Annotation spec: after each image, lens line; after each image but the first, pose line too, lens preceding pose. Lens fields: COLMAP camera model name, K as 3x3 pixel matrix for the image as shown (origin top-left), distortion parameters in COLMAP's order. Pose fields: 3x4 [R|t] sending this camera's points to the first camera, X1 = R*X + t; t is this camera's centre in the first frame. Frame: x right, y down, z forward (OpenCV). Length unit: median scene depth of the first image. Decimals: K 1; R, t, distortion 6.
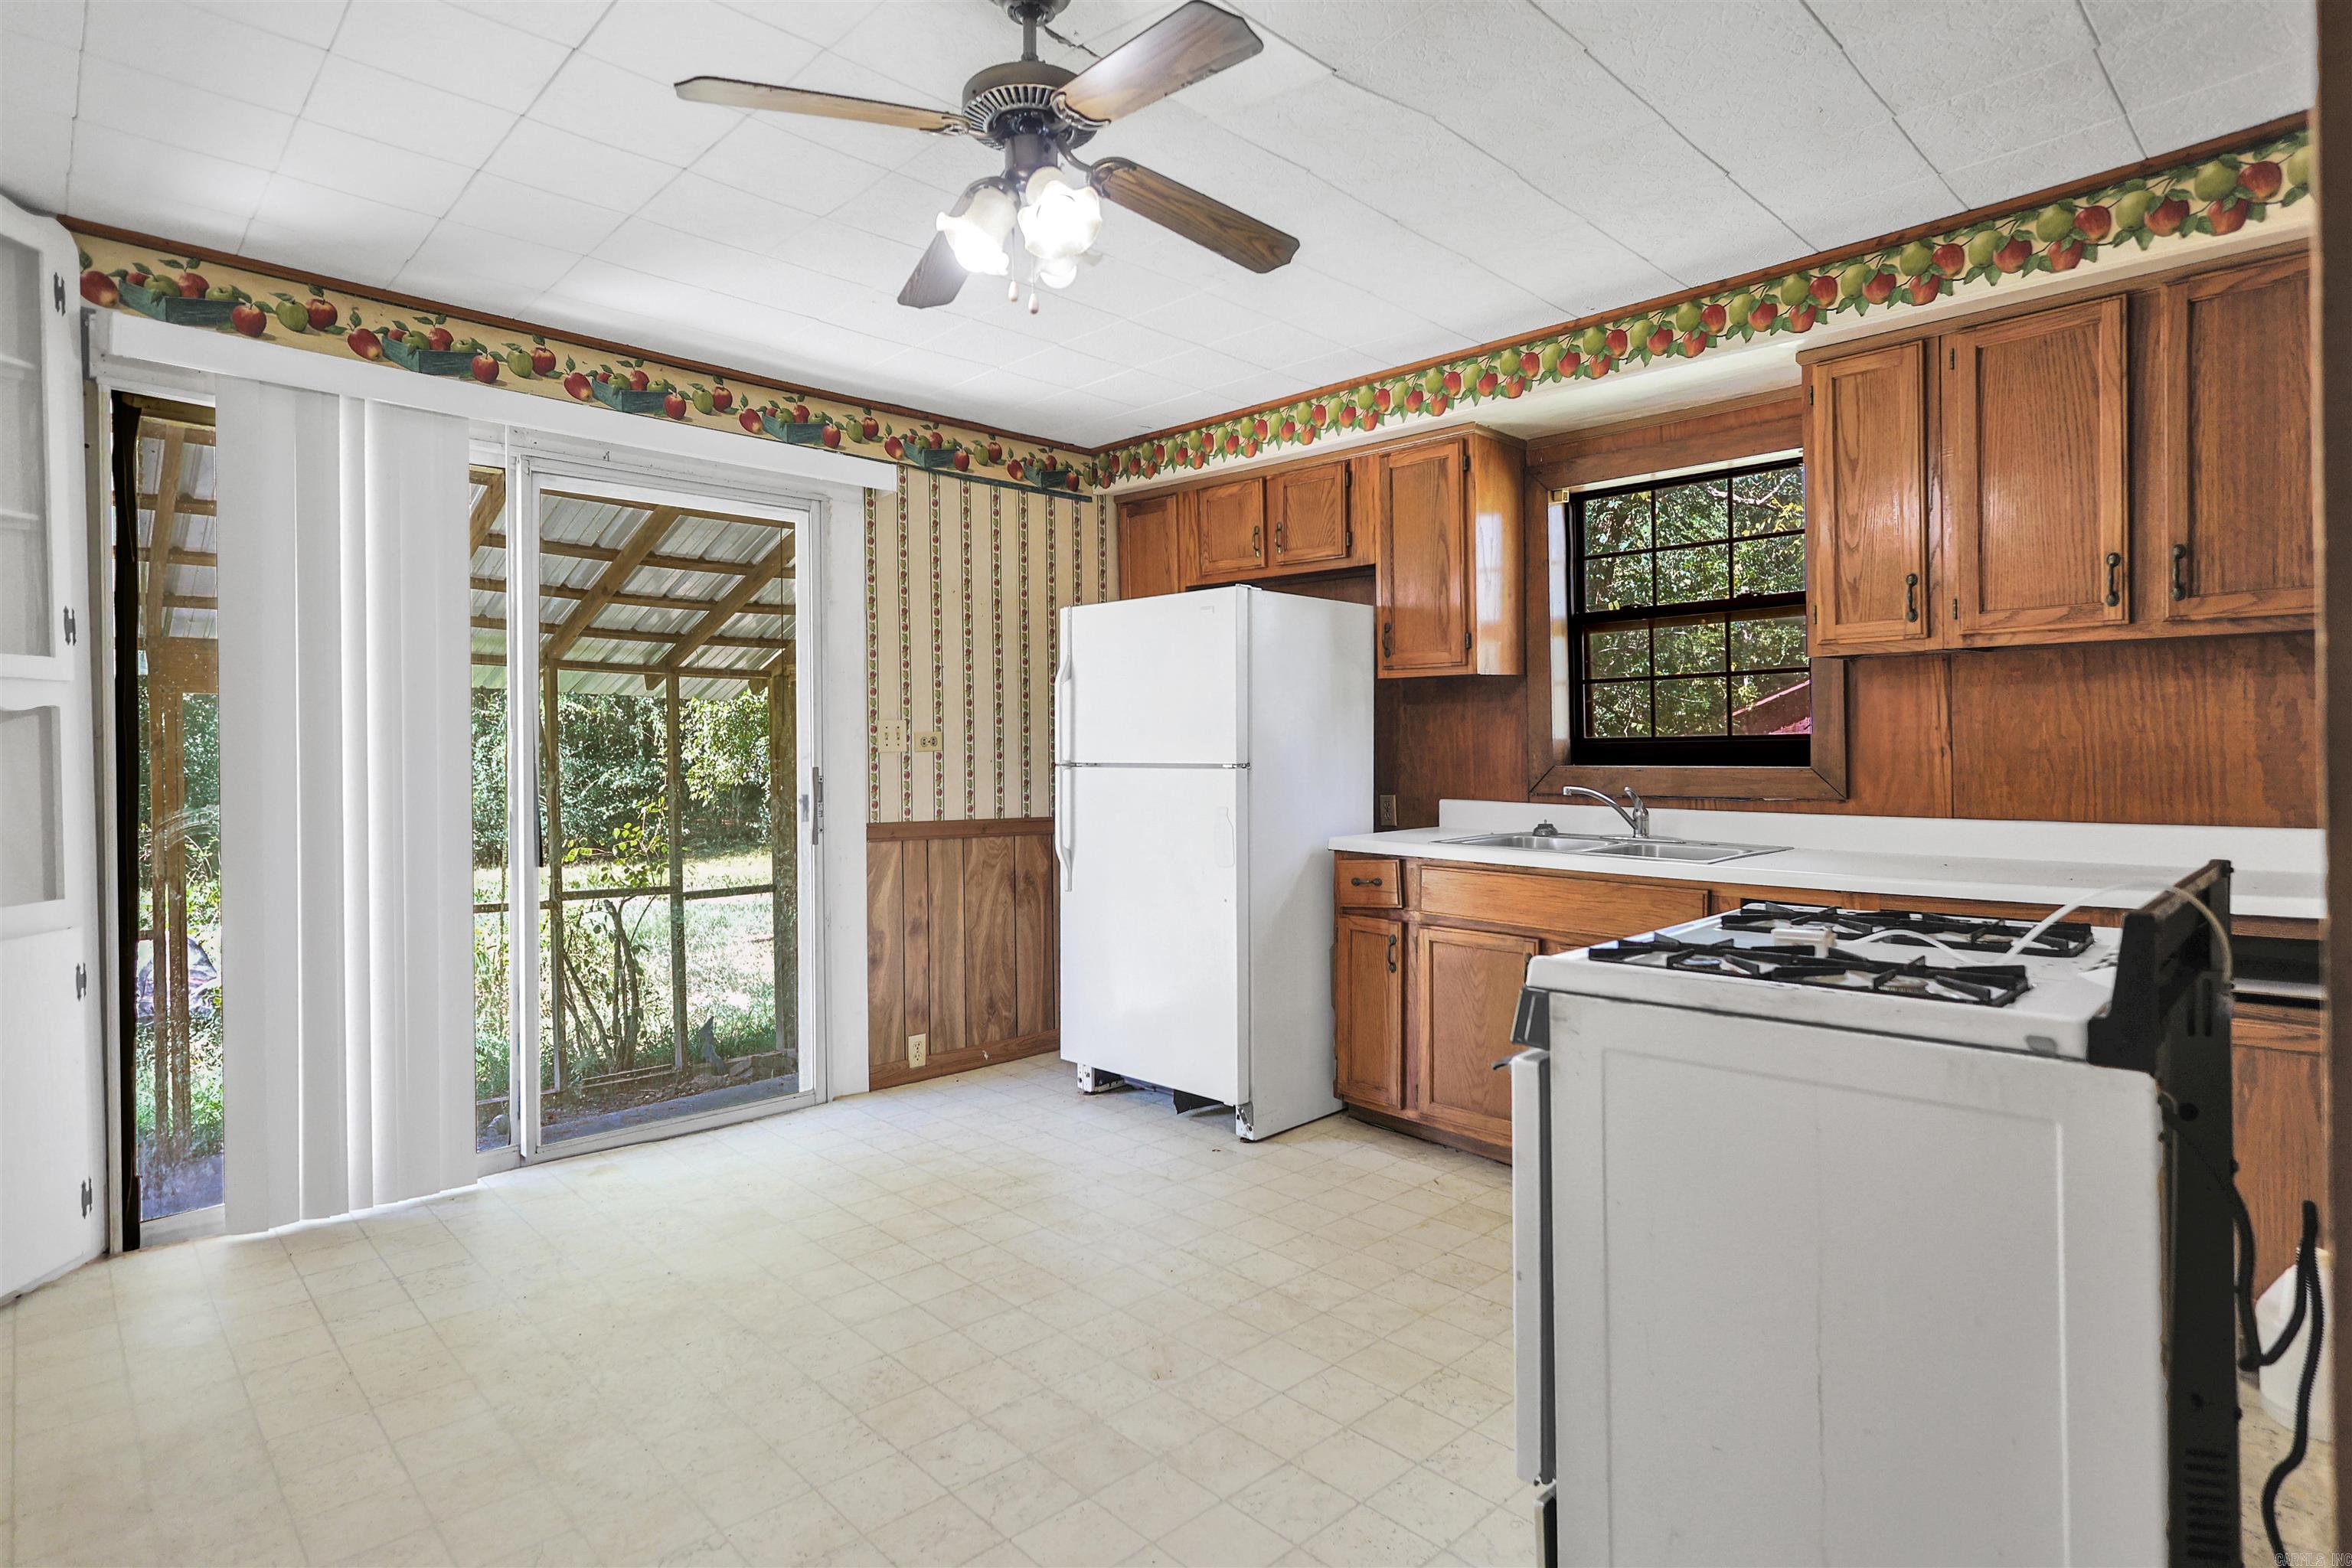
lens RADIAL K [[1190.8, 0, 1169.1], [0, 1190.8, 774.6], [0, 0, 1]] dist [-0.000636, 0.001963]
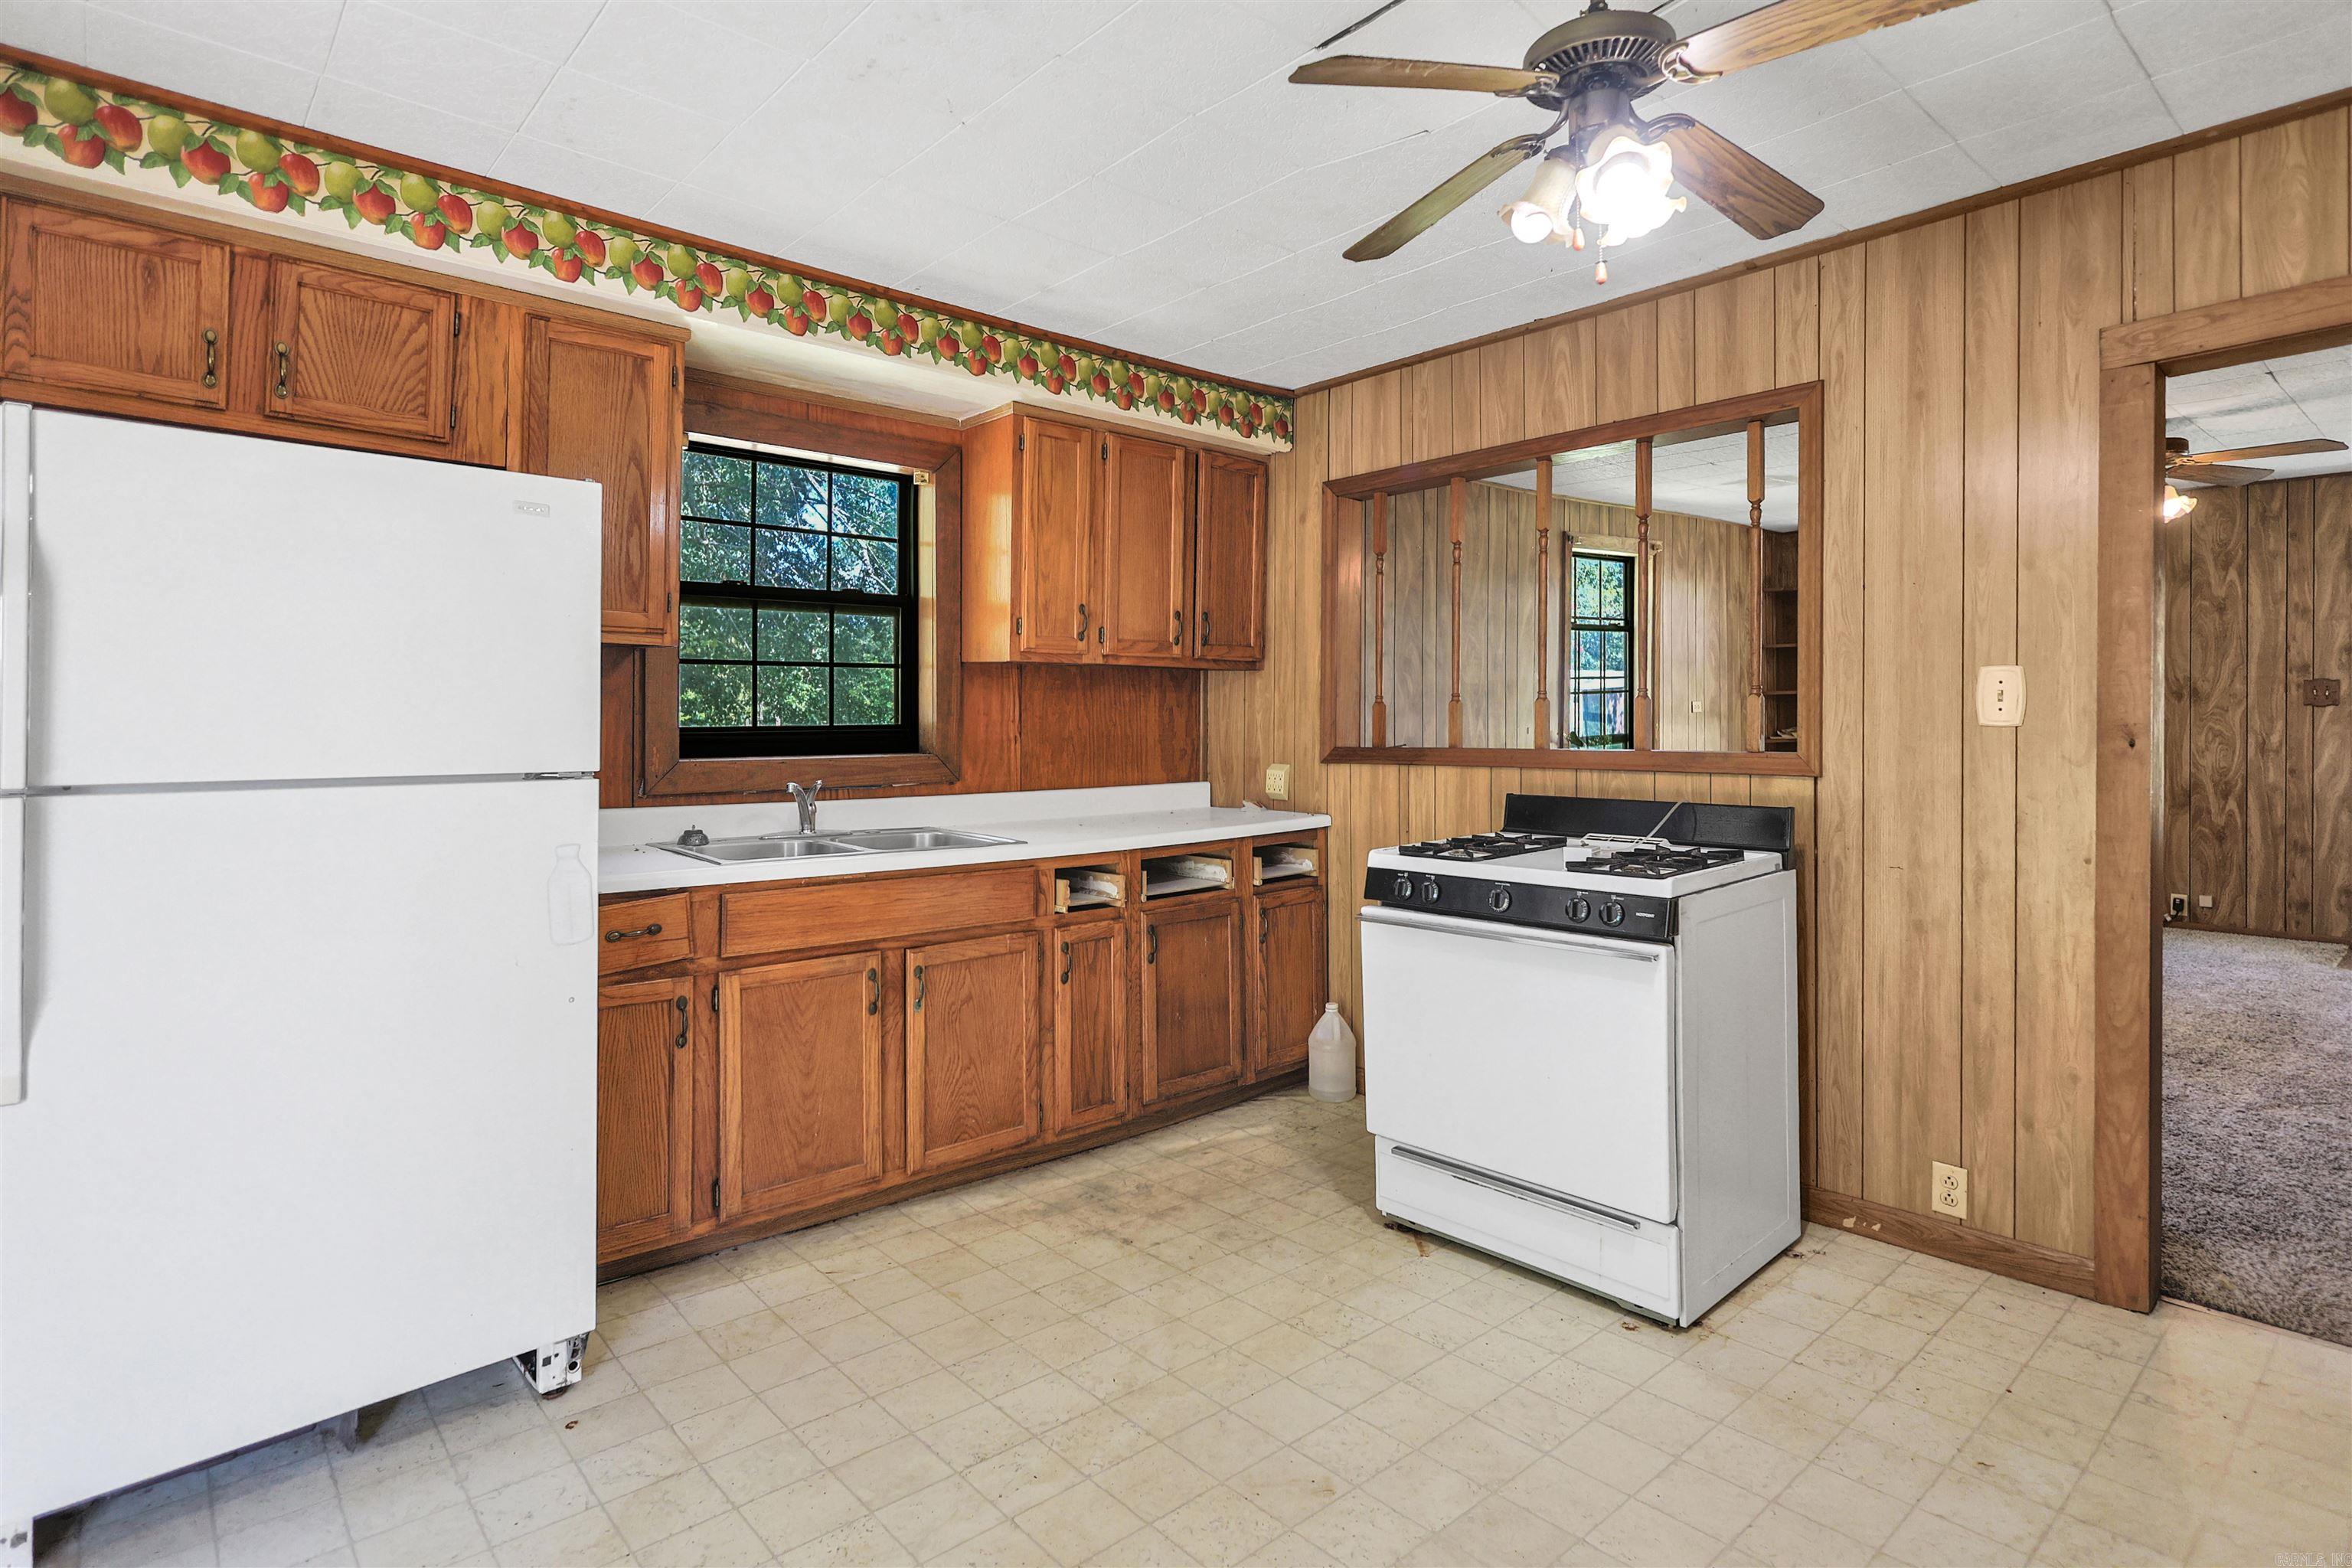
lens RADIAL K [[1190.8, 0, 1198.5], [0, 1190.8, 727.1], [0, 0, 1]] dist [-0.000636, 0.001963]
pose [[0.040048, -0.001822, 0.999196, -0.554071], [0.020483, 0.999790, 0.001002, -0.026850], [-0.998988, 0.020426, 0.040077, 0.673211]]
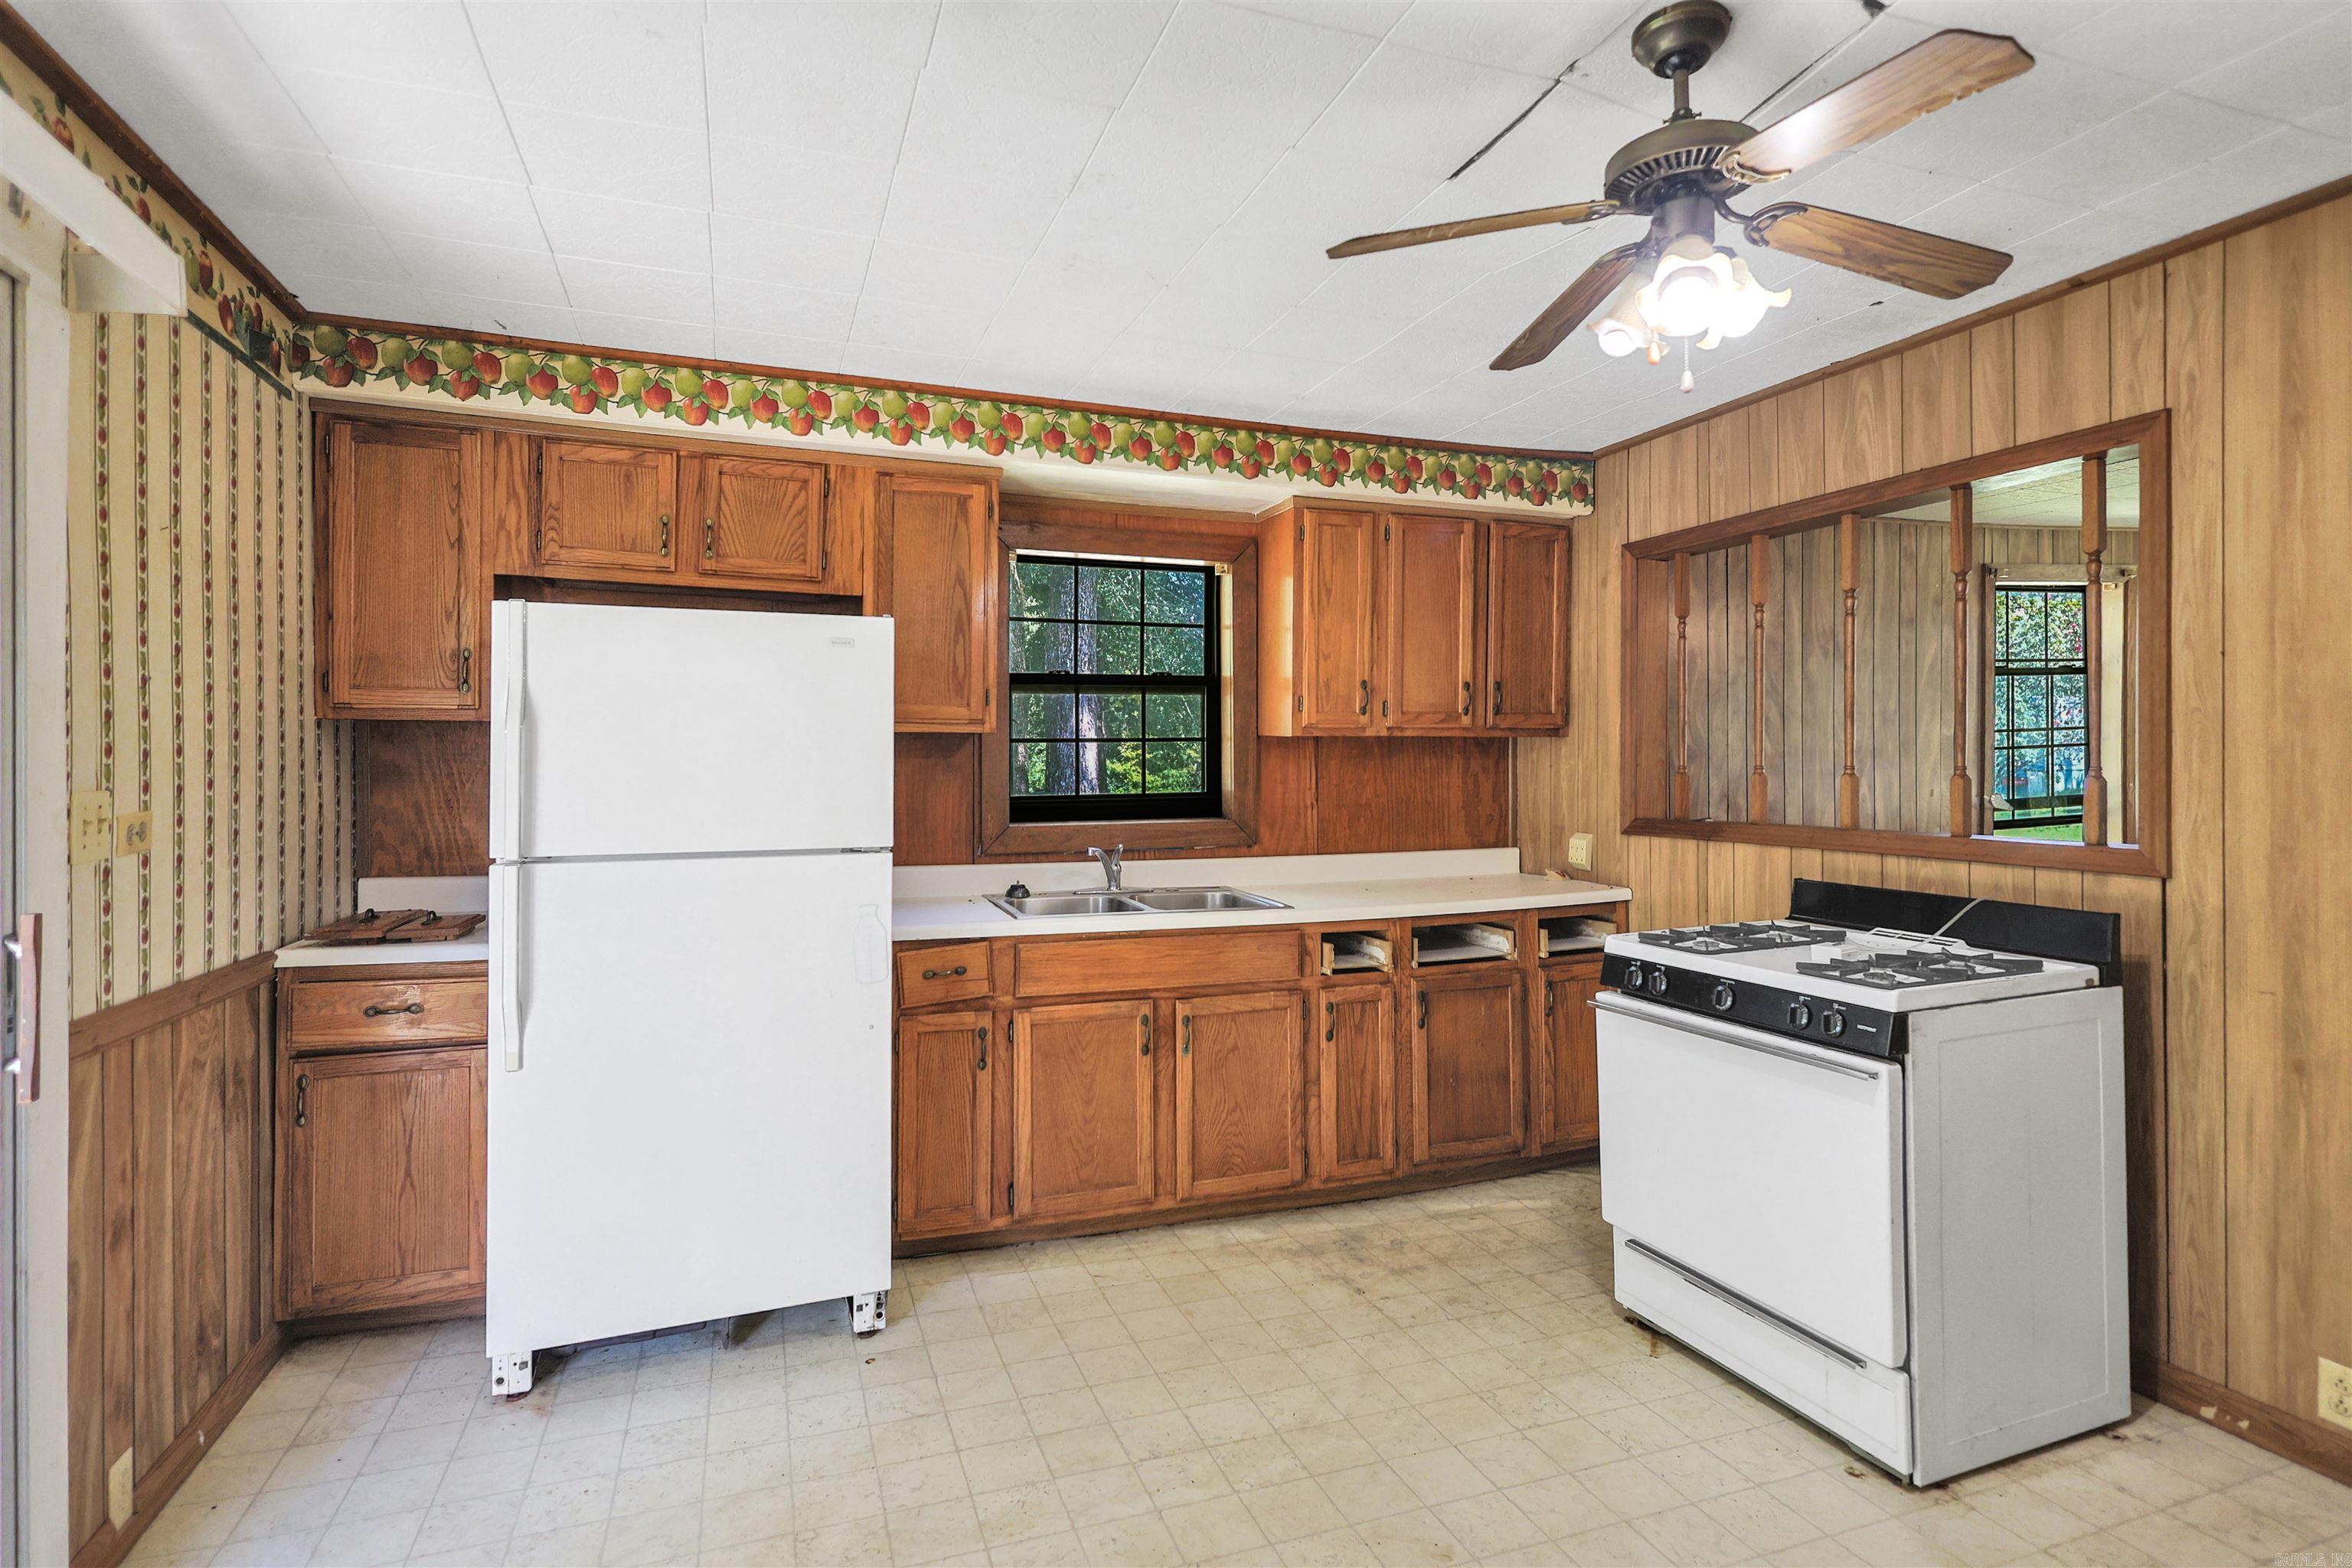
lens RADIAL K [[1190.8, 0, 1199.5], [0, 1190.8, 764.4], [0, 0, 1]] dist [-0.000636, 0.001963]
pose [[0.403986, -0.003855, 0.914757, -0.579452], [0.018115, 0.999829, -0.003787, -0.057572], [-0.914586, 0.018101, 0.403986, 0.507942]]
